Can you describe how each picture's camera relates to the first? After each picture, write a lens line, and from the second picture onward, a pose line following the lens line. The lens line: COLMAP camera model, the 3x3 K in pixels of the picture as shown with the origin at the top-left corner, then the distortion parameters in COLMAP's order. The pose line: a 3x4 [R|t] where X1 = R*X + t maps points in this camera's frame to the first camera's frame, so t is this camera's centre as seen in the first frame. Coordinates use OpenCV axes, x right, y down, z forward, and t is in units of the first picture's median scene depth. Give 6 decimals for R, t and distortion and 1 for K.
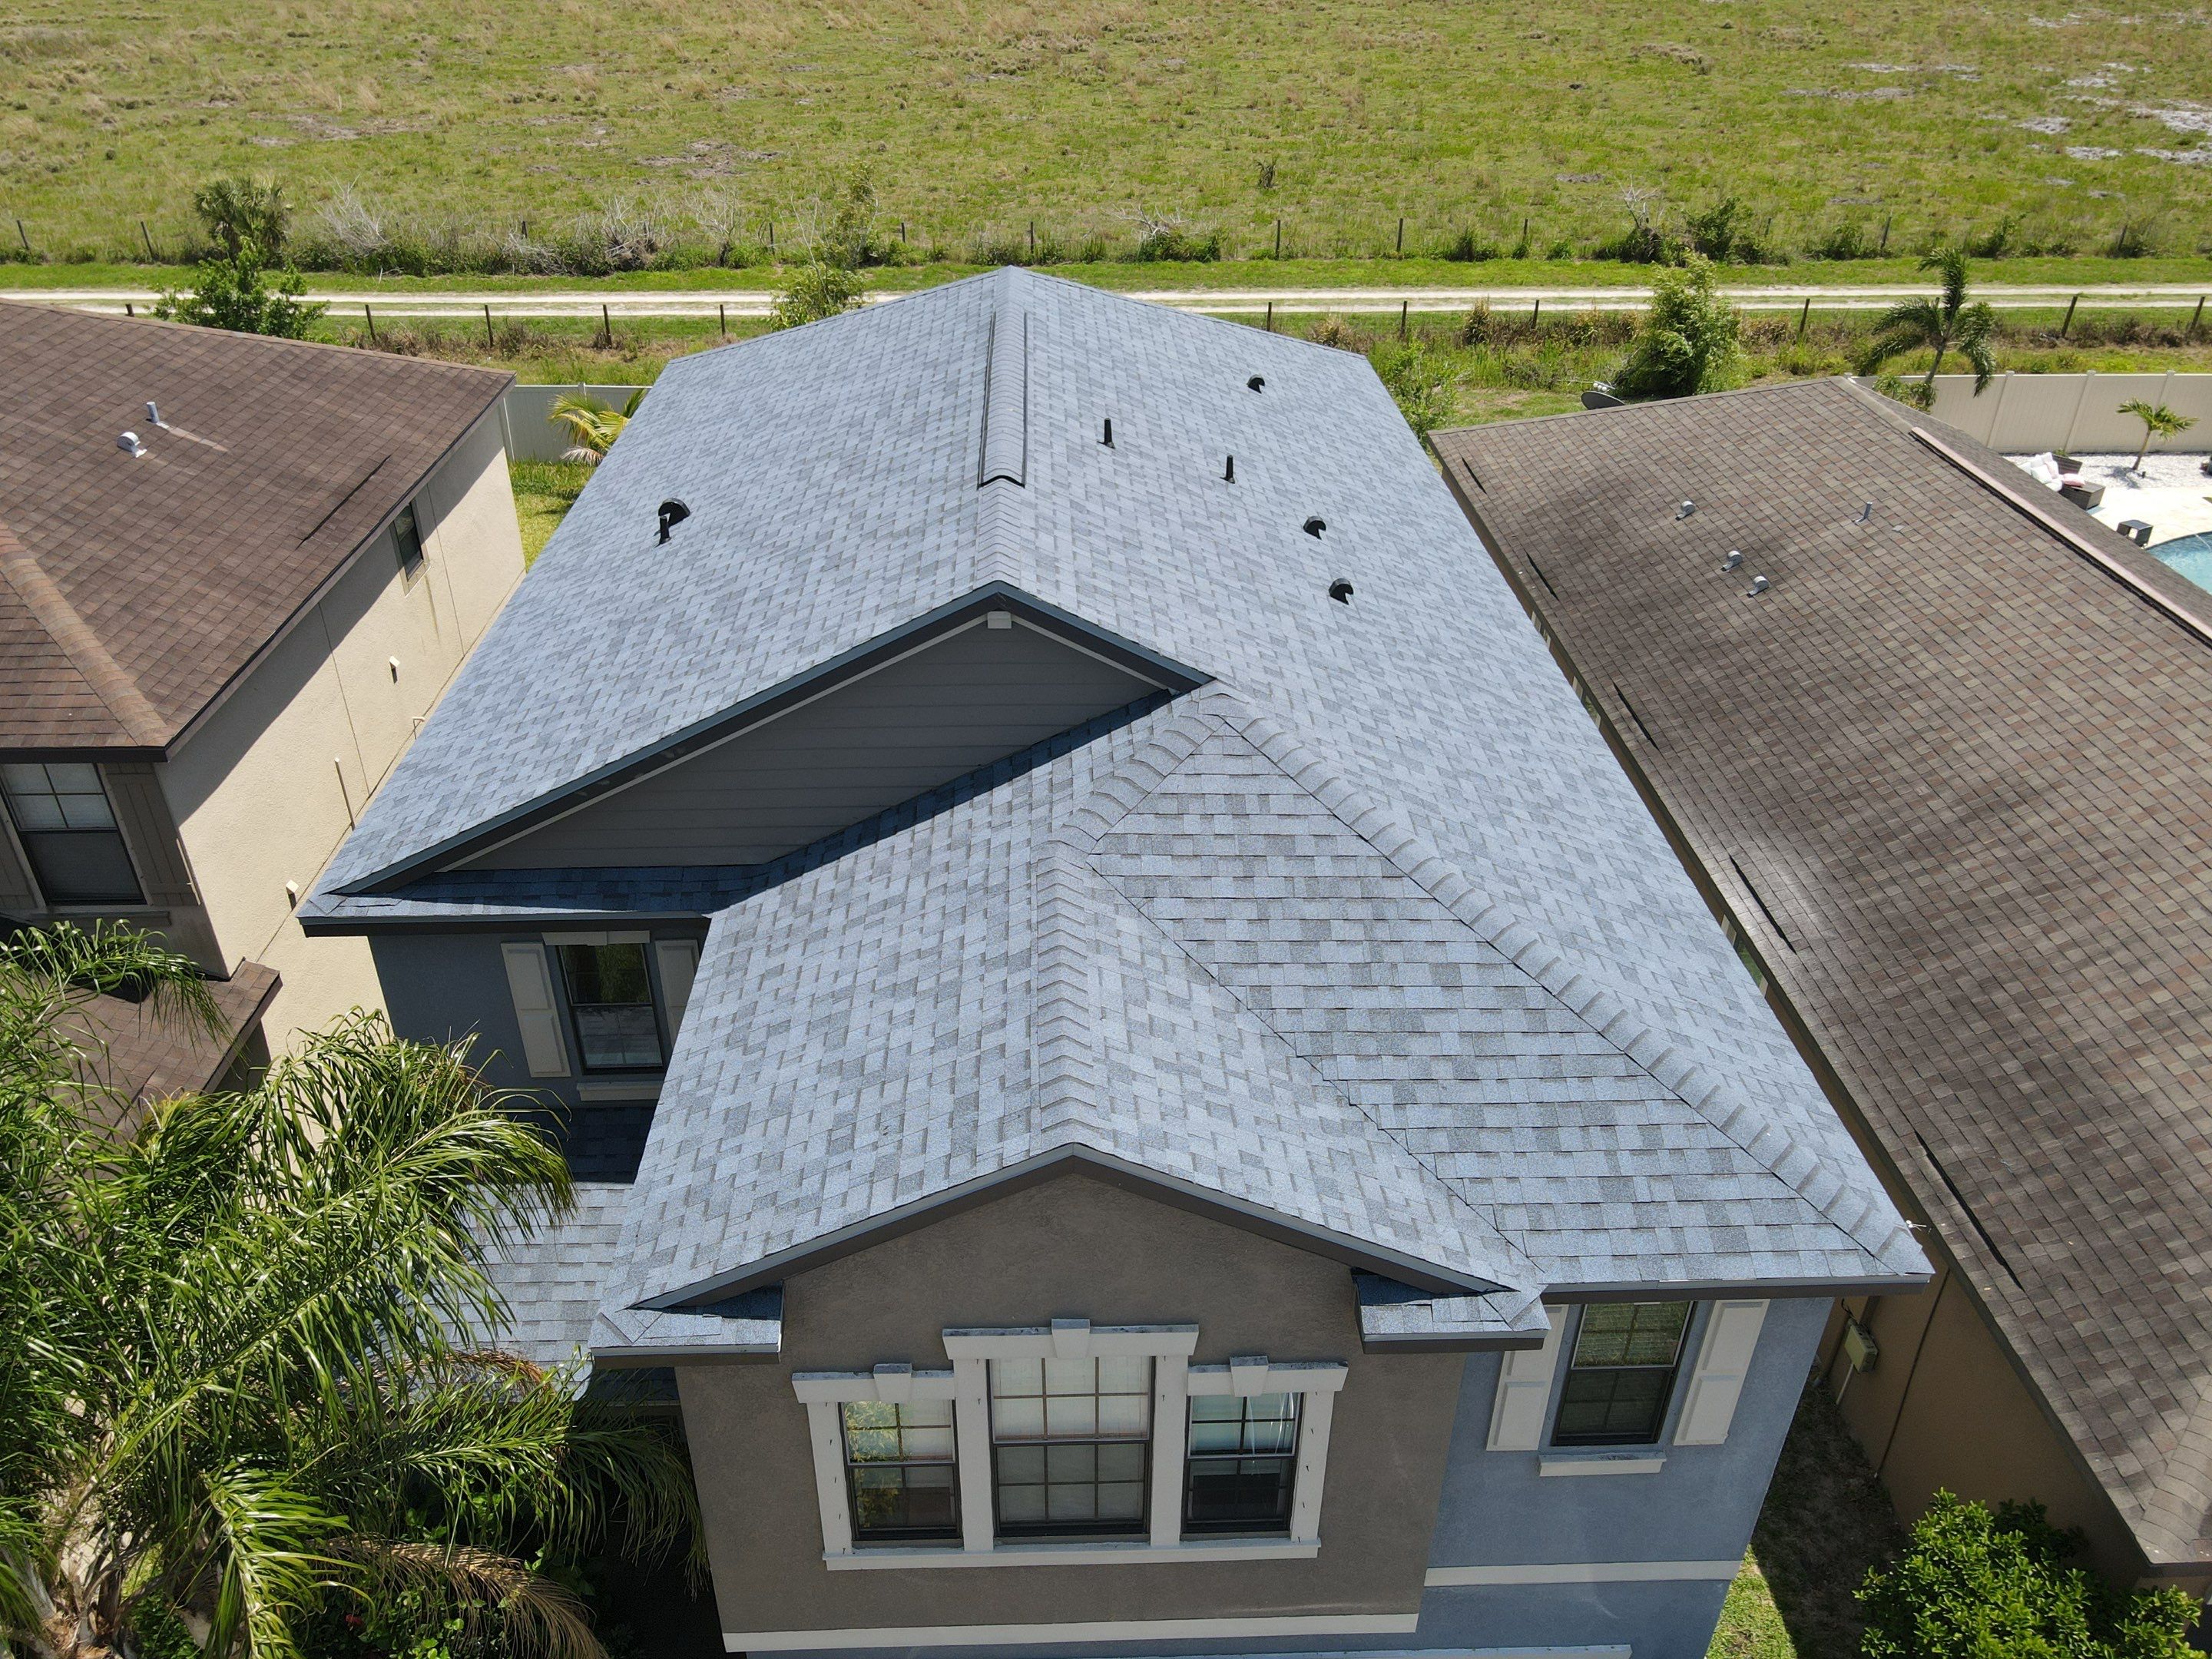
lens RADIAL K [[1629.9, 0, 1103.6], [0, 1629.9, 823.3], [0, 0, 1]] dist [-0.008454, 0.034642]
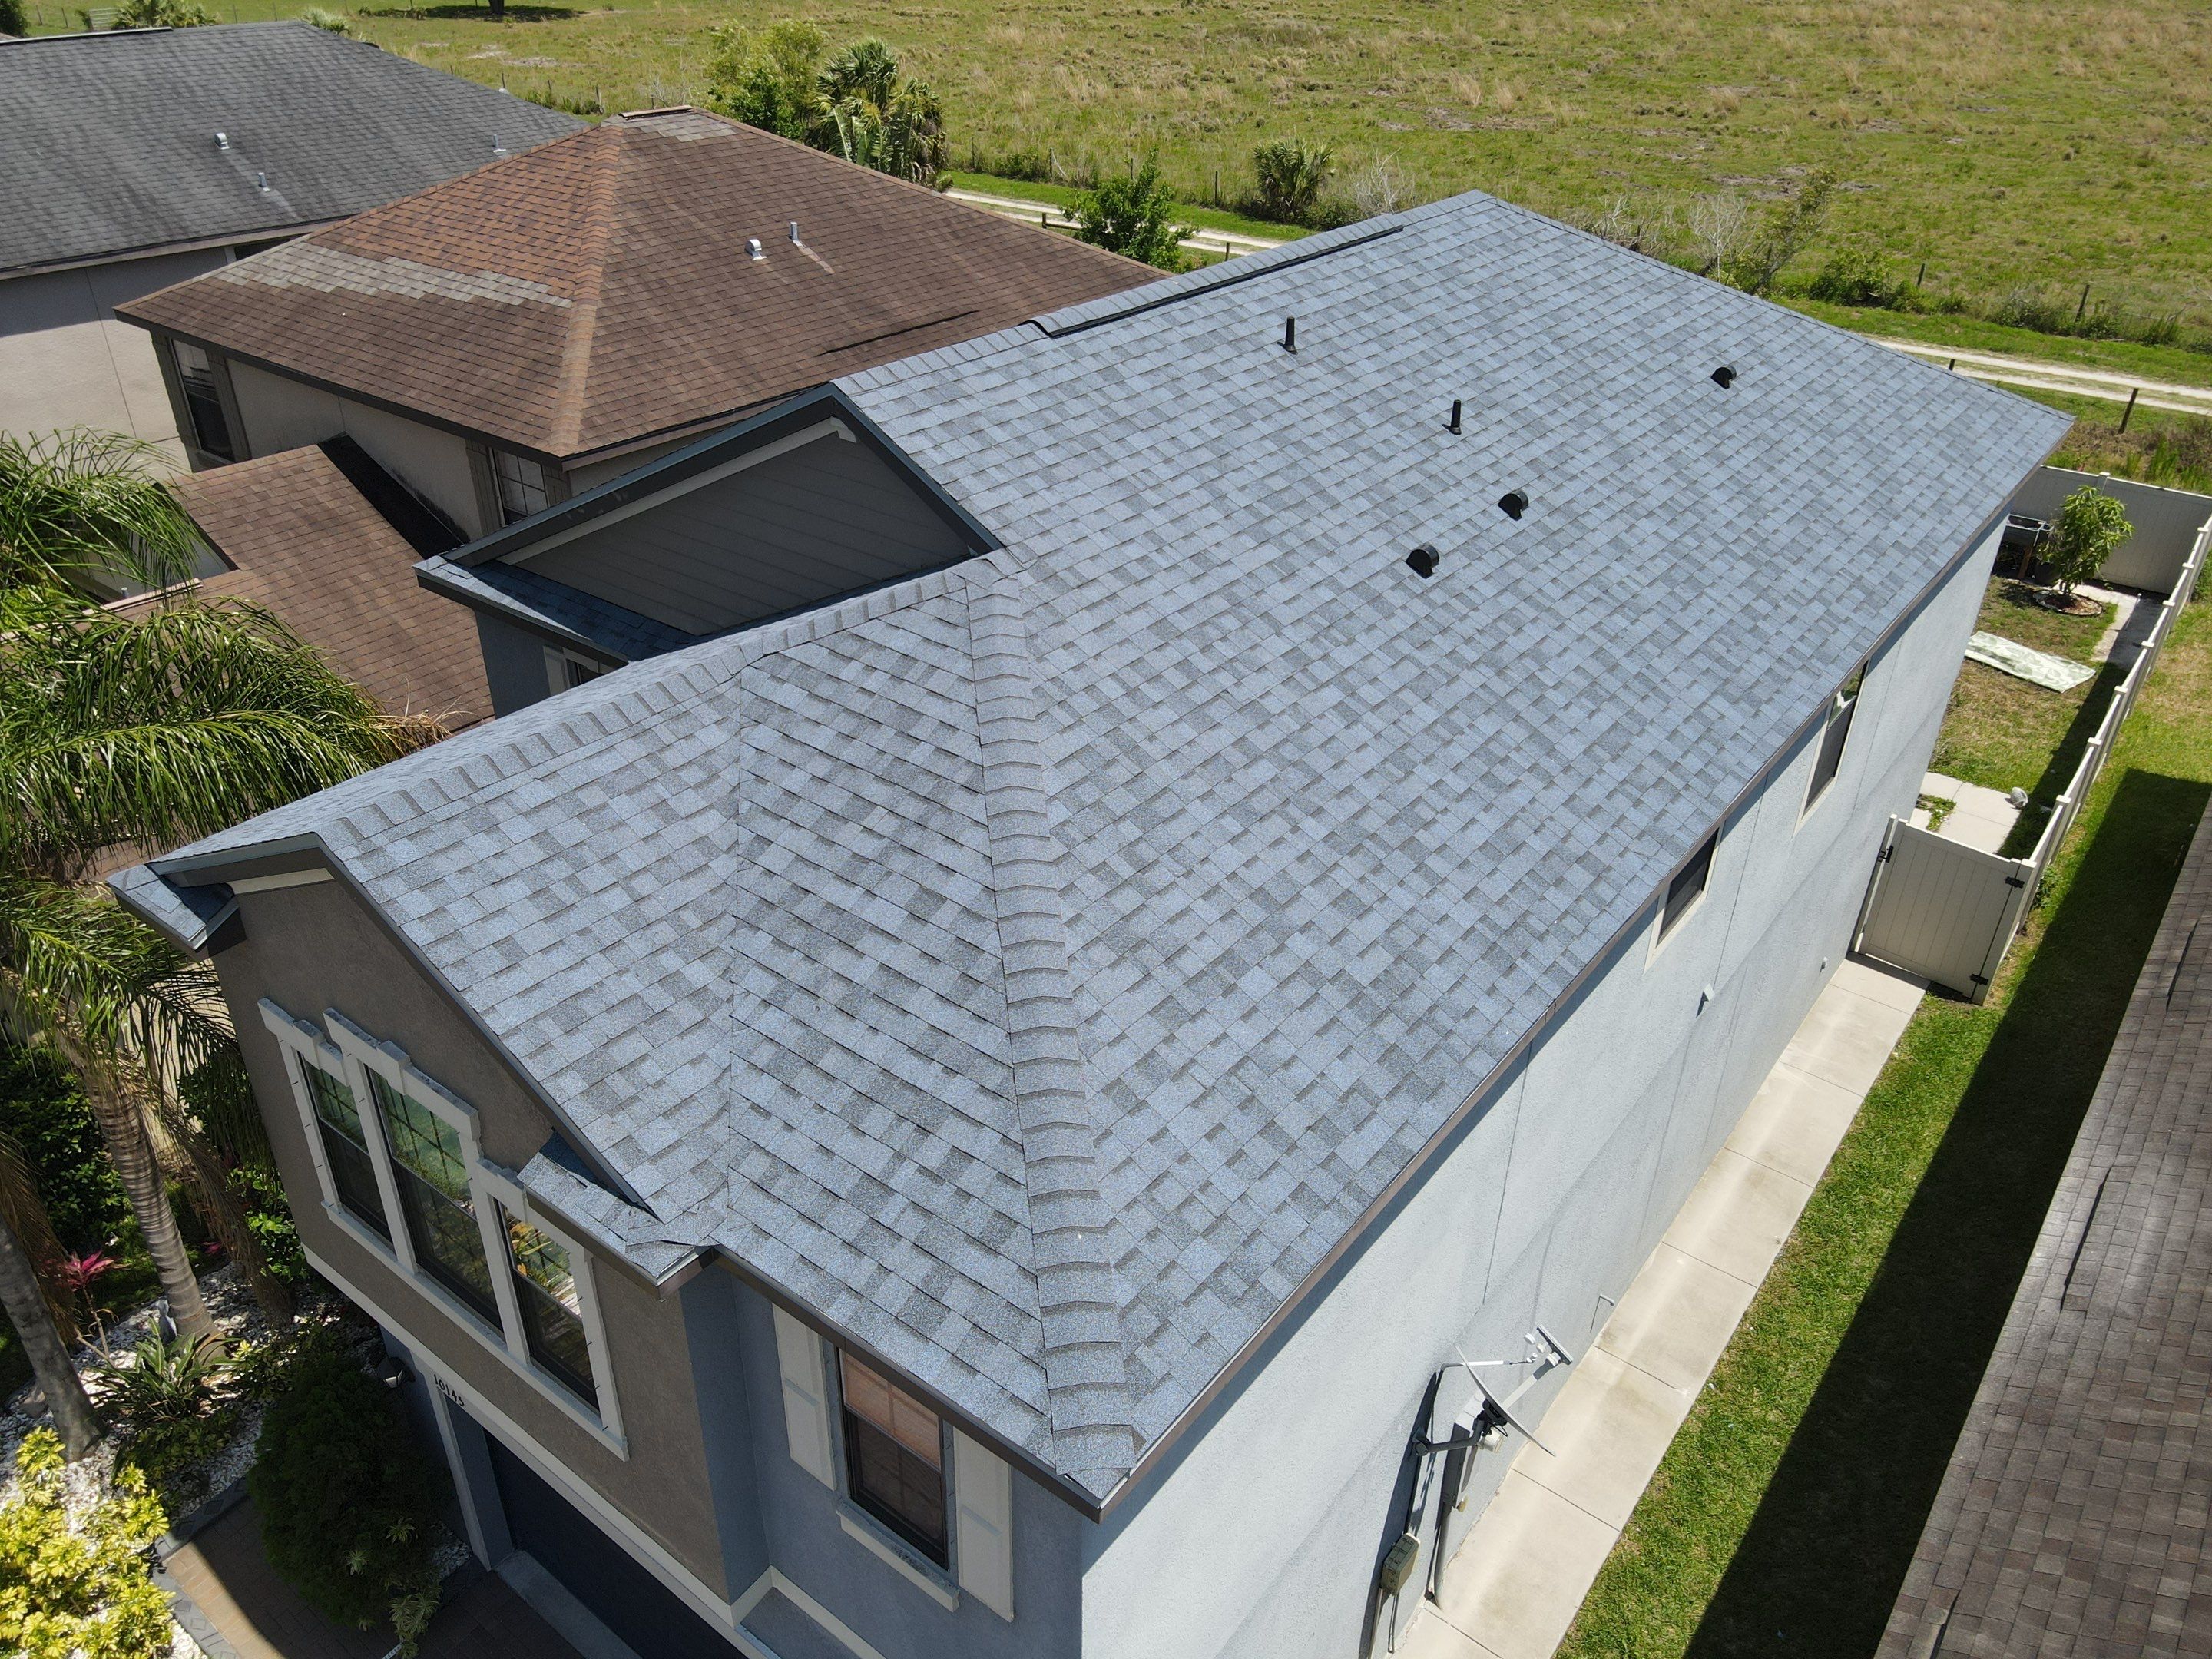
lens RADIAL K [[1629.9, 0, 1084.4], [0, 1629.9, 832.2], [0, 0, 1]] dist [-0.008454, 0.034642]
pose [[0.762370, 0.333820, -0.554396, 0.692668], [-0.342988, 0.934895, 0.091276, -0.043034], [0.548772, 0.120565, 0.827232, 0.341222]]
